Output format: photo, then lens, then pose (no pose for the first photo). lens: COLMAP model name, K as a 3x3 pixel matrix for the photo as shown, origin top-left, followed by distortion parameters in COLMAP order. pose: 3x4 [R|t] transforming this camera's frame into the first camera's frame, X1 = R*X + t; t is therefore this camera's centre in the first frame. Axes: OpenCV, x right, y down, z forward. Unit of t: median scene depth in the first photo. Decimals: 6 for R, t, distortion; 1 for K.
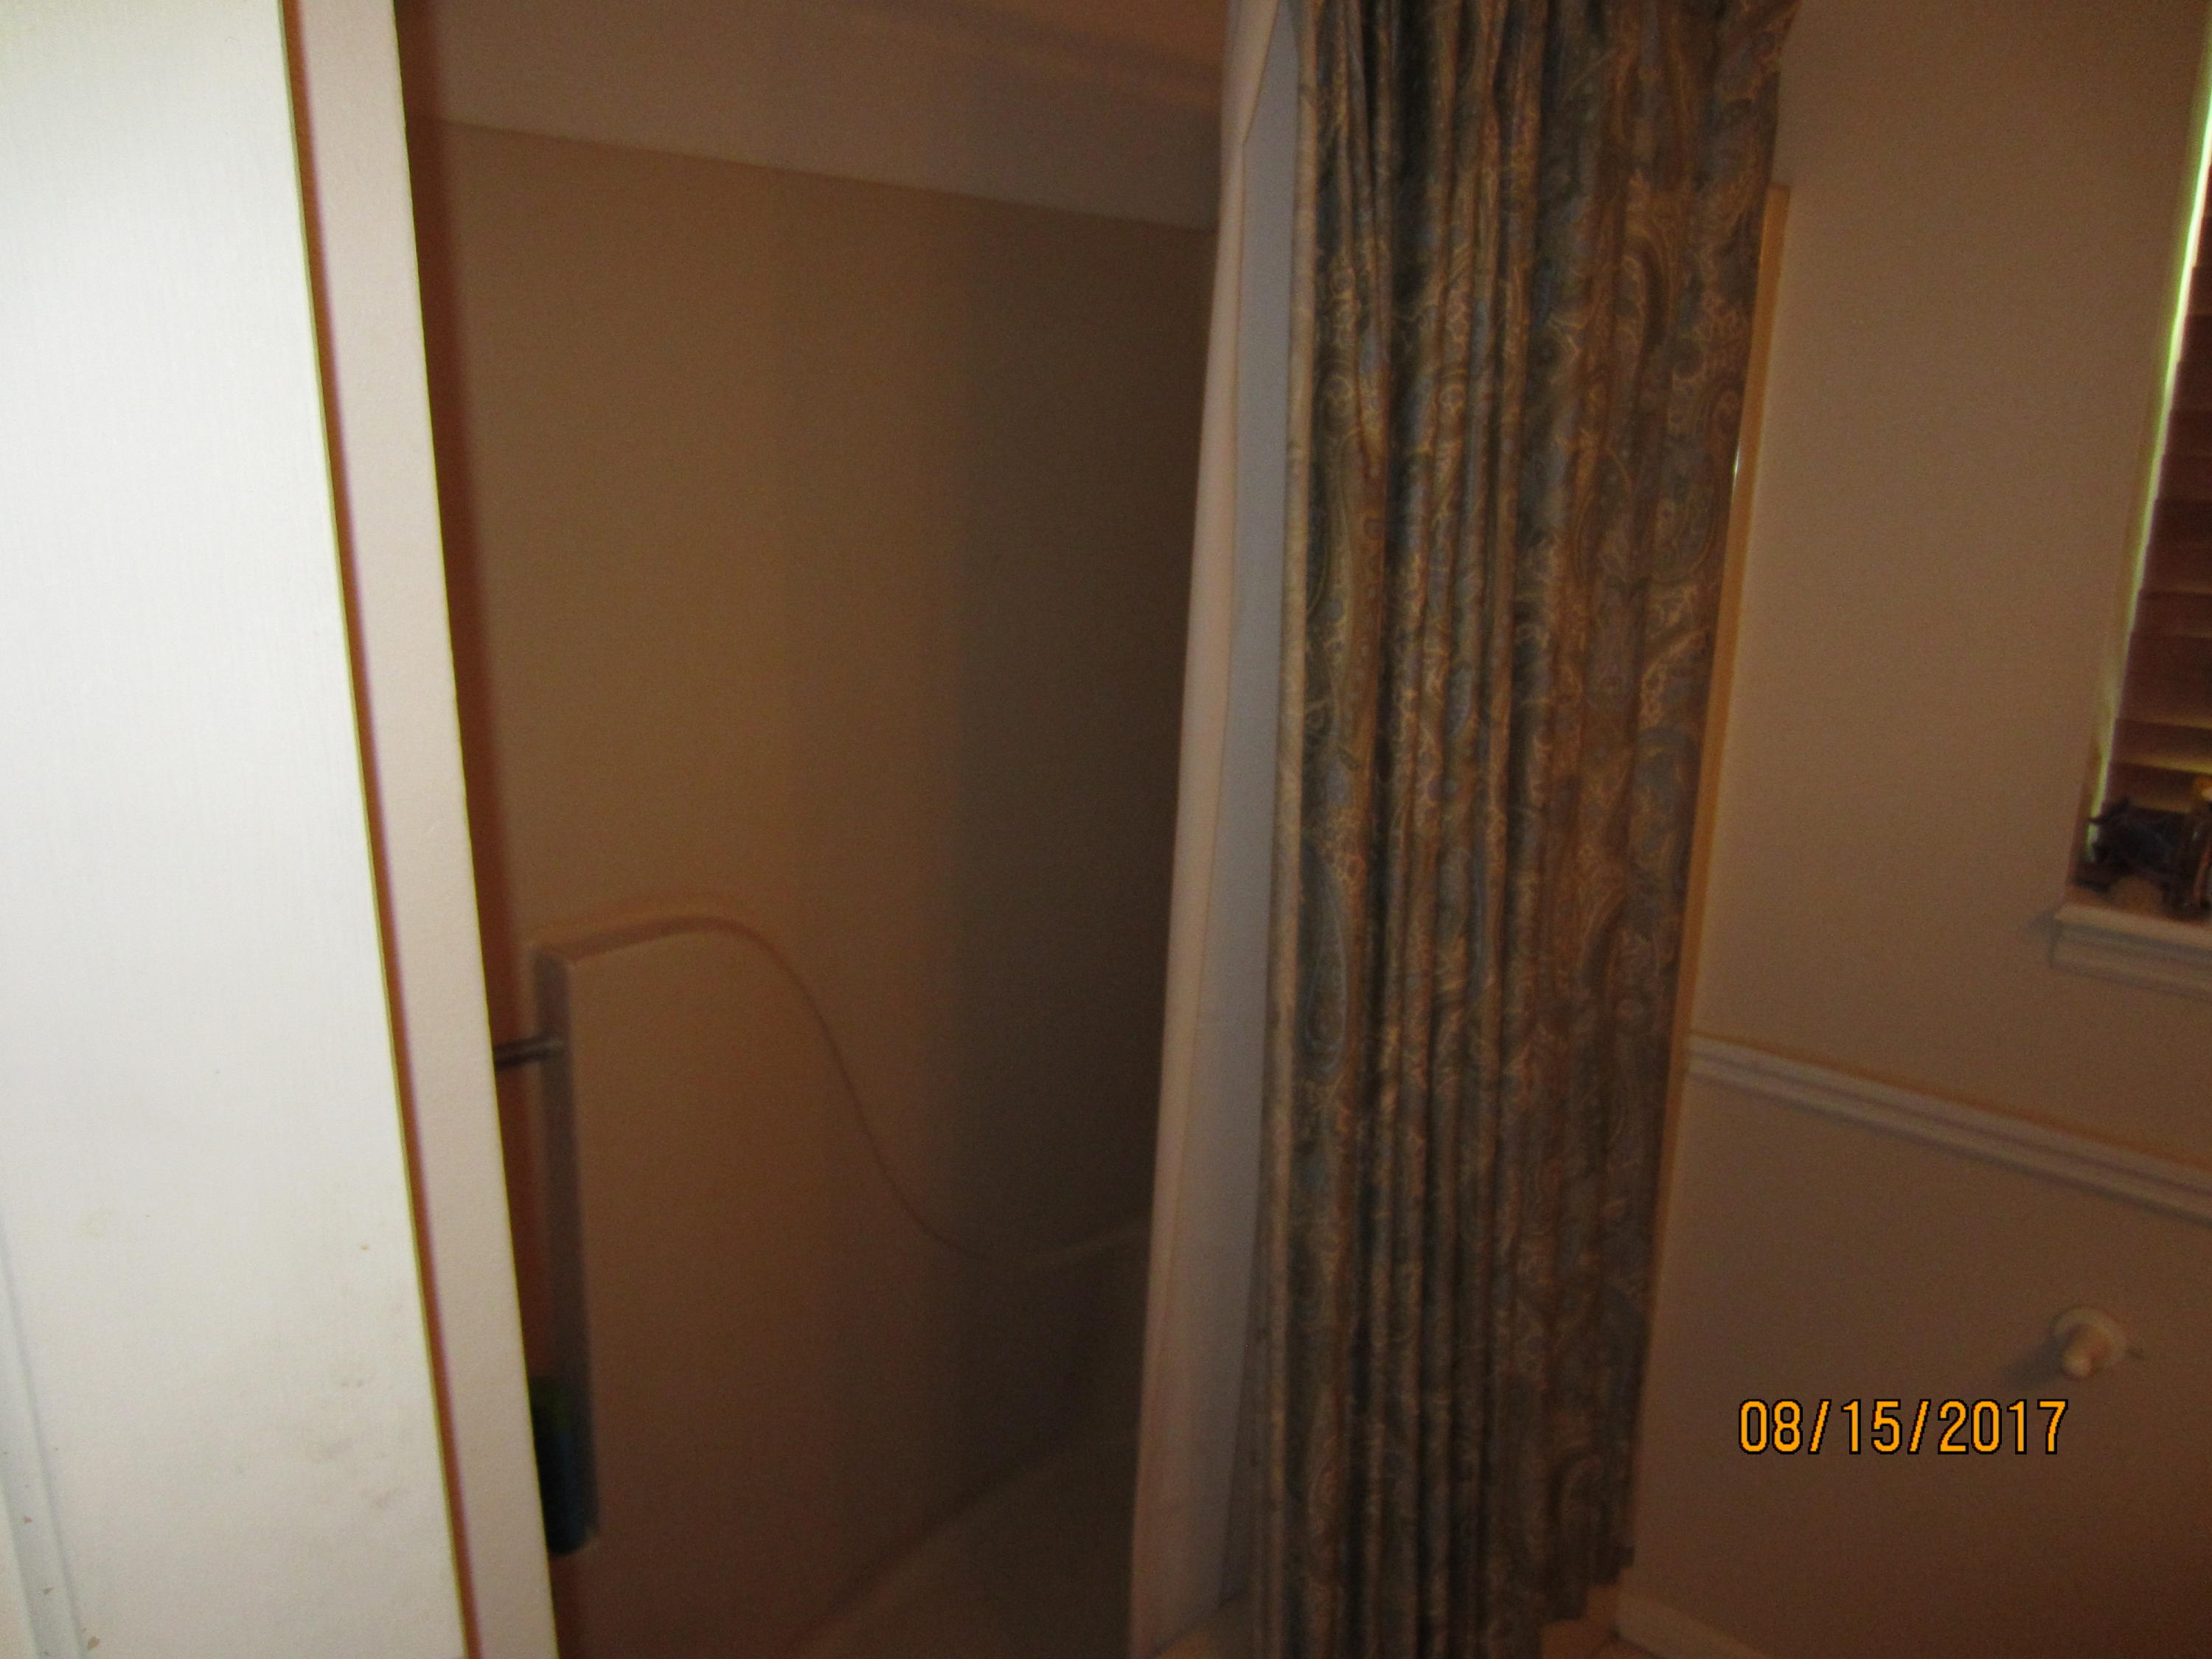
lens RADIAL K [[1567.0, 0, 1106.0], [0, 1567.0, 829.5], [0, 0, 1]] dist [-0.028807, 0.006871]
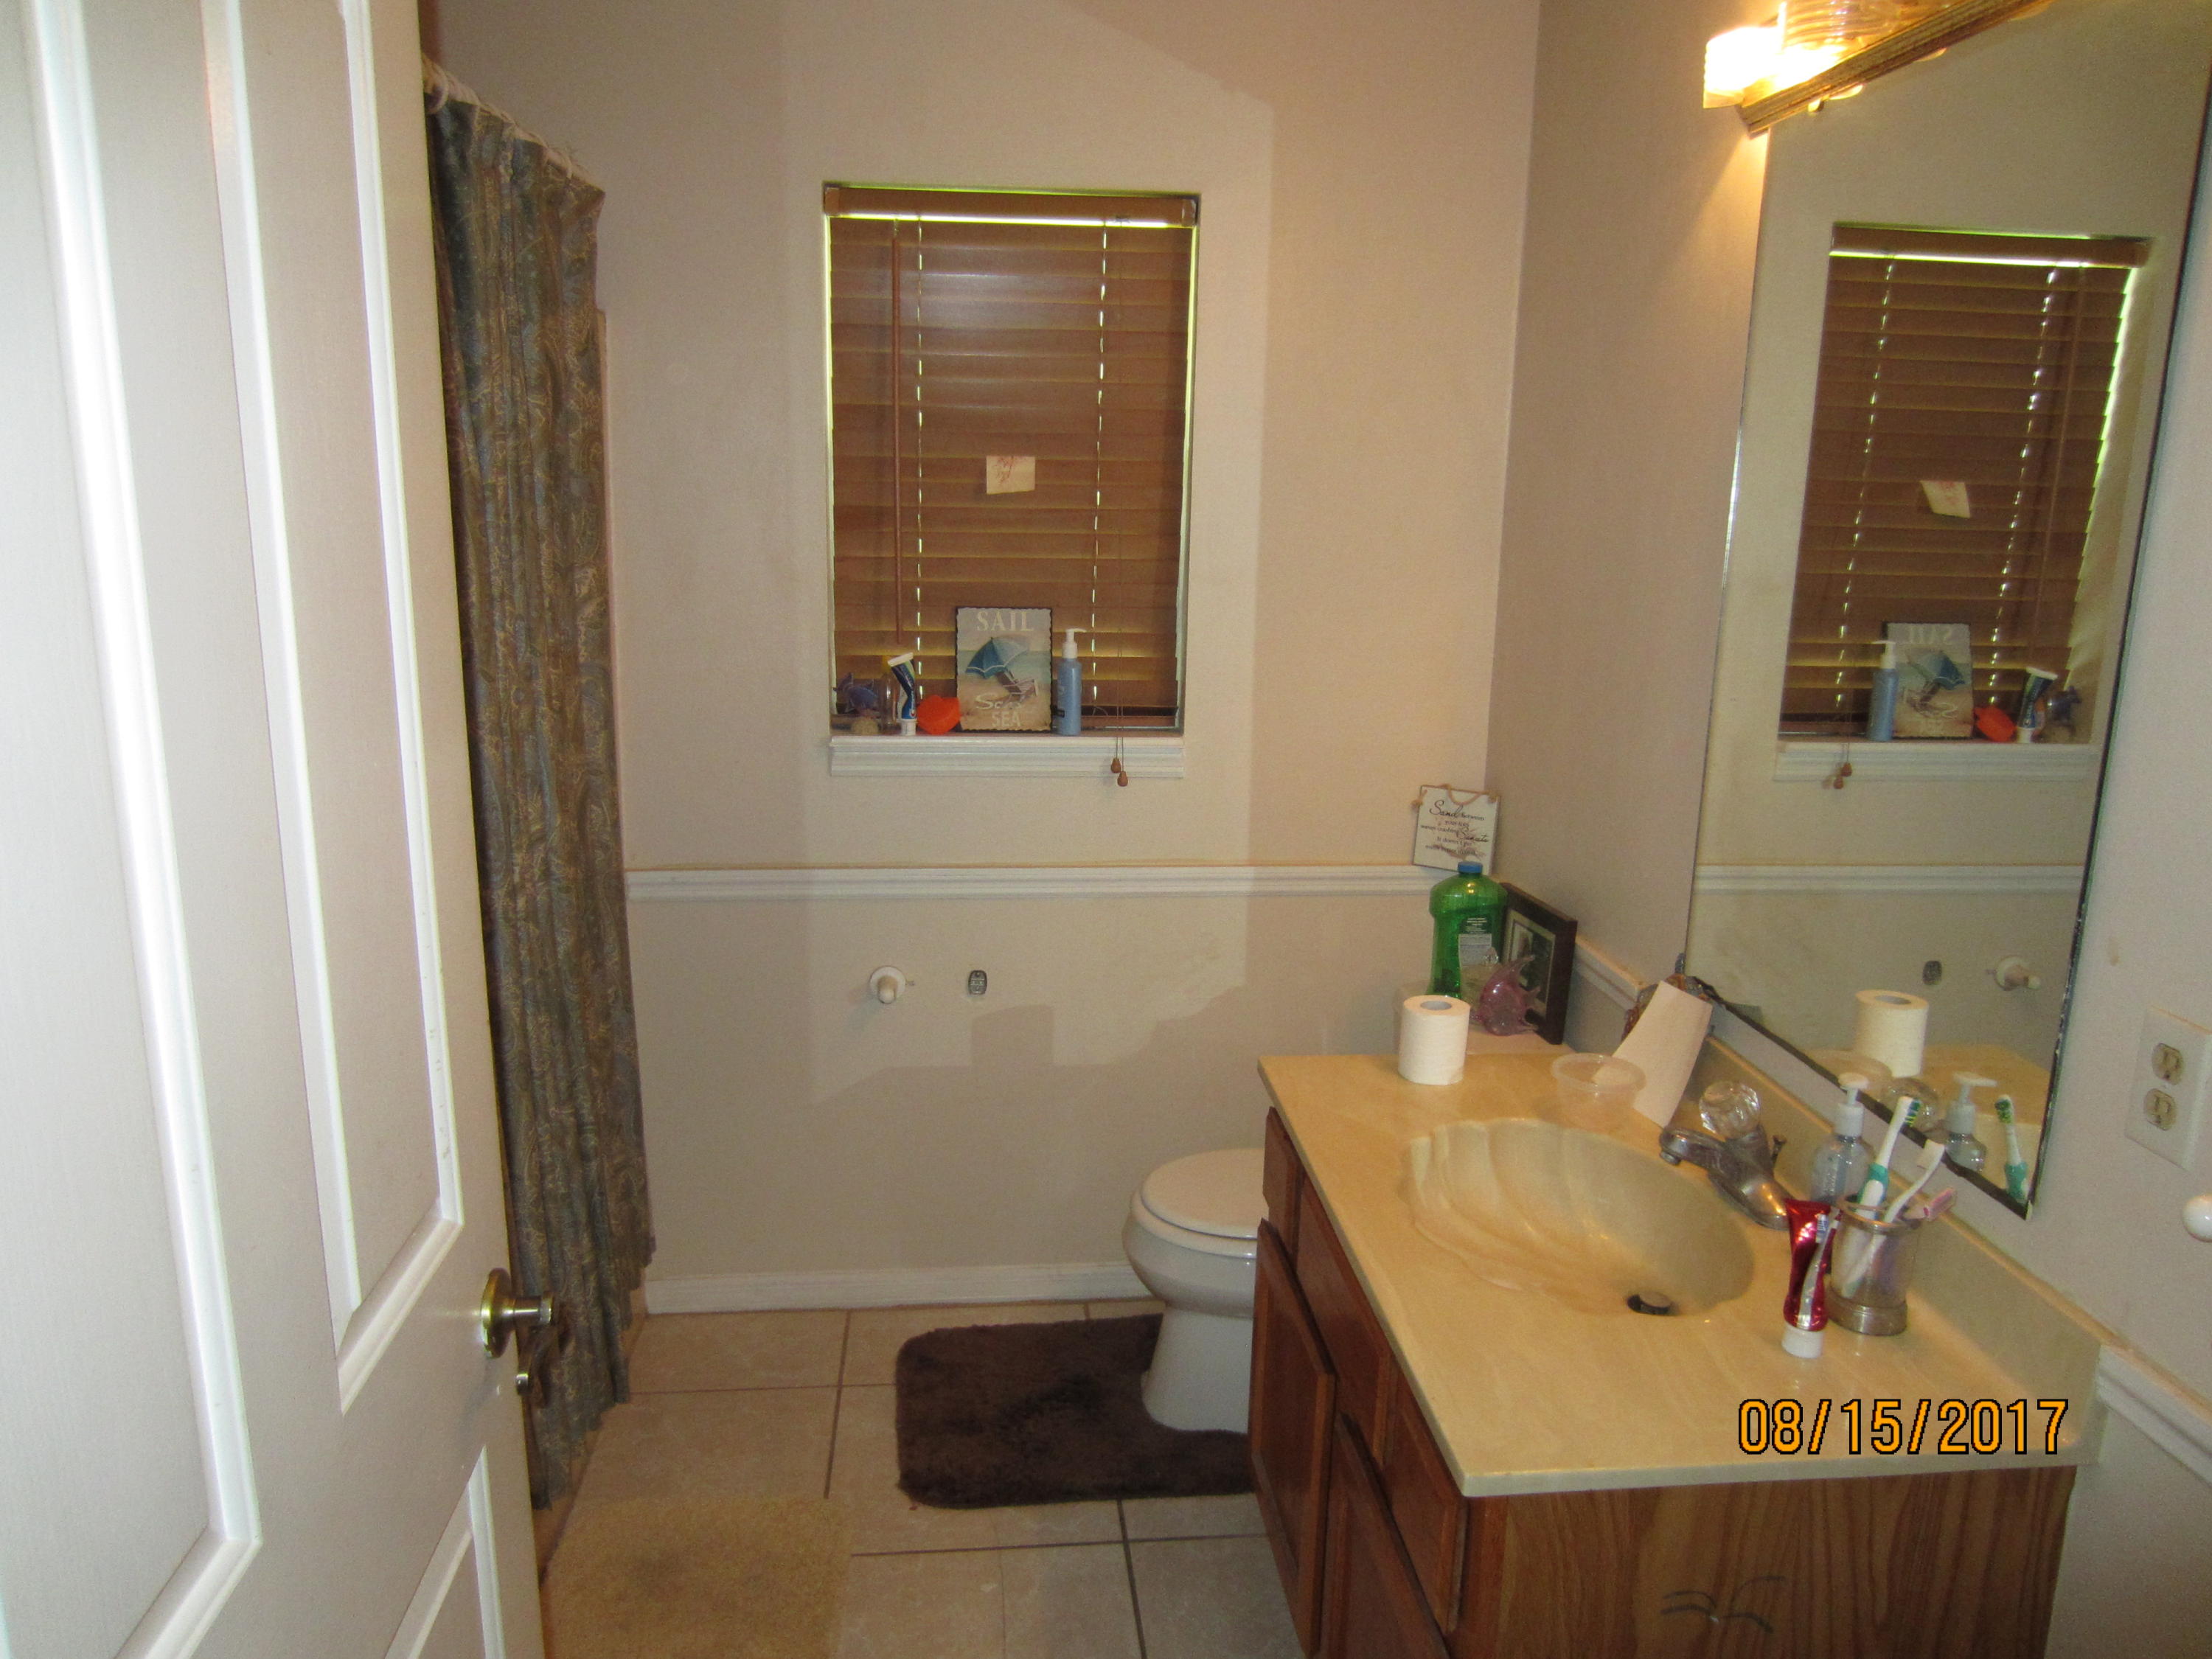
lens RADIAL K [[1567.0, 0, 1106.0], [0, 1567.0, 829.5], [0, 0, 1]] dist [-0.028807, 0.006871]
pose [[0.661452, -0.161493, 0.732394, -0.468887], [0.171797, 0.983202, 0.061641, 0.090874], [-0.730046, 0.085051, 0.678085, -0.396809]]
